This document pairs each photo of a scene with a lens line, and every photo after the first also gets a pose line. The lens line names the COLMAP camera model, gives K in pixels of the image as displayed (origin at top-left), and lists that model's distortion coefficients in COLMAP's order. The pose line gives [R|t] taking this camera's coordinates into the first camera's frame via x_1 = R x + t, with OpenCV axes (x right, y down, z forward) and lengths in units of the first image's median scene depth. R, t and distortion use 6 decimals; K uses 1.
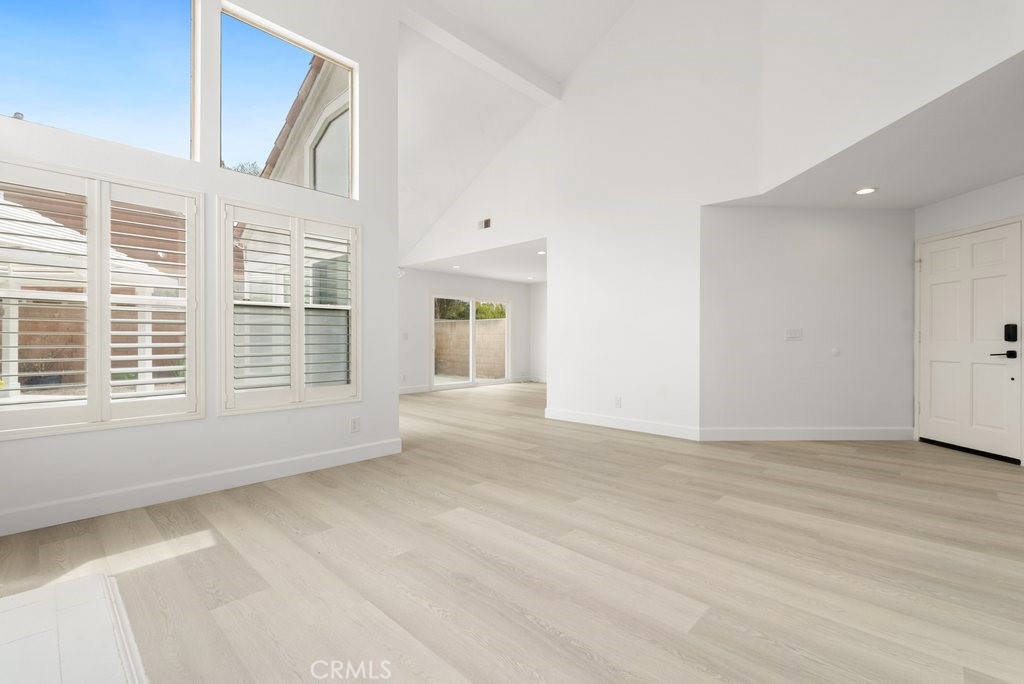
lens RADIAL K [[457.5, 0, 510.5], [0, 457.5, 341.4], [0, 0, 1]] dist [-0.004701, -0.000313]
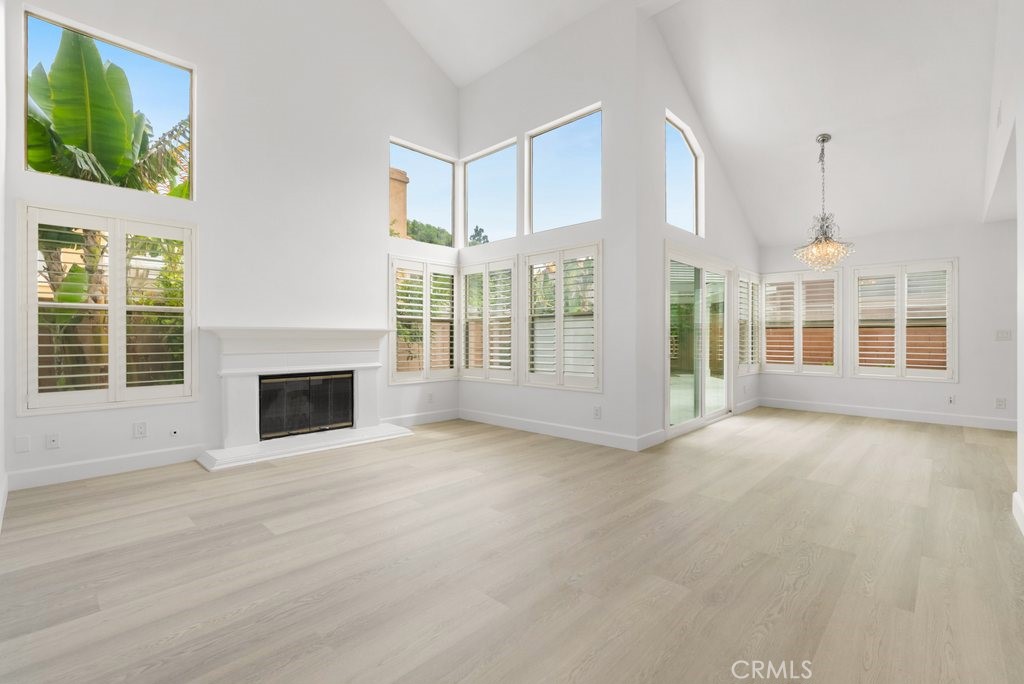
lens RADIAL K [[457.5, 0, 505.8], [0, 457.5, 337.7], [0, 0, 1]] dist [-0.004701, -0.000313]
pose [[-0.019684, 0.001518, -0.999805, 0.362345], [-0.006988, 0.999974, 0.001656, -0.002038], [0.999782, 0.007019, -0.019673, 0.347962]]
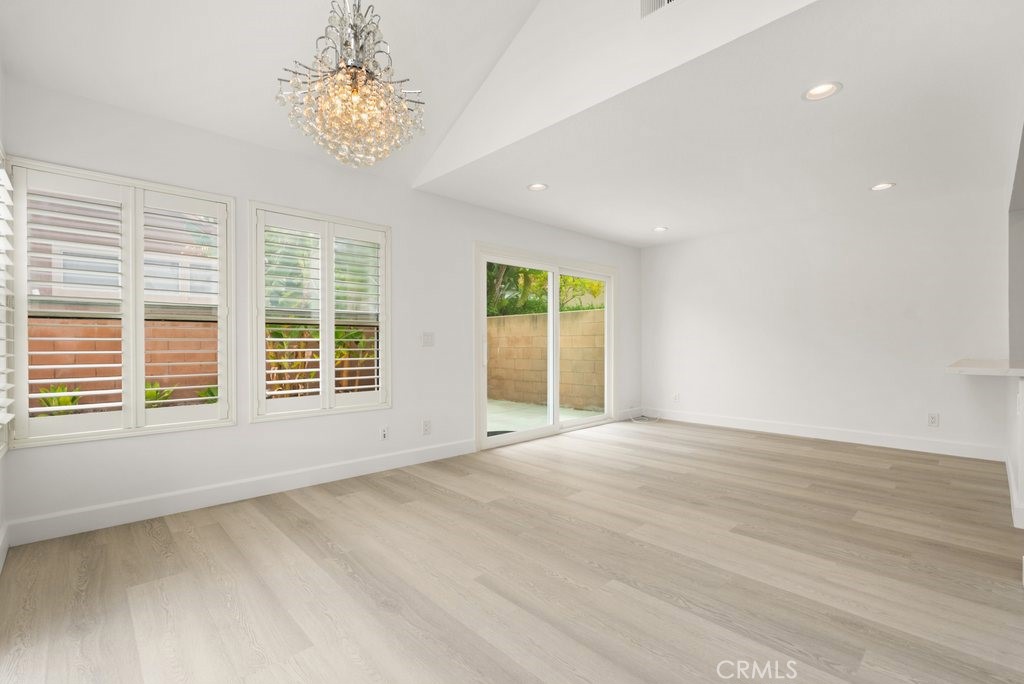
lens RADIAL K [[457.5, 0, 509.8], [0, 457.5, 343.4], [0, 0, 1]] dist [-0.004701, -0.000313]
pose [[0.998051, -0.004158, -0.062266, -0.108872], [0.003683, 0.999963, -0.007745, -0.001250], [0.062296, 0.007500, 0.998030, 0.520241]]
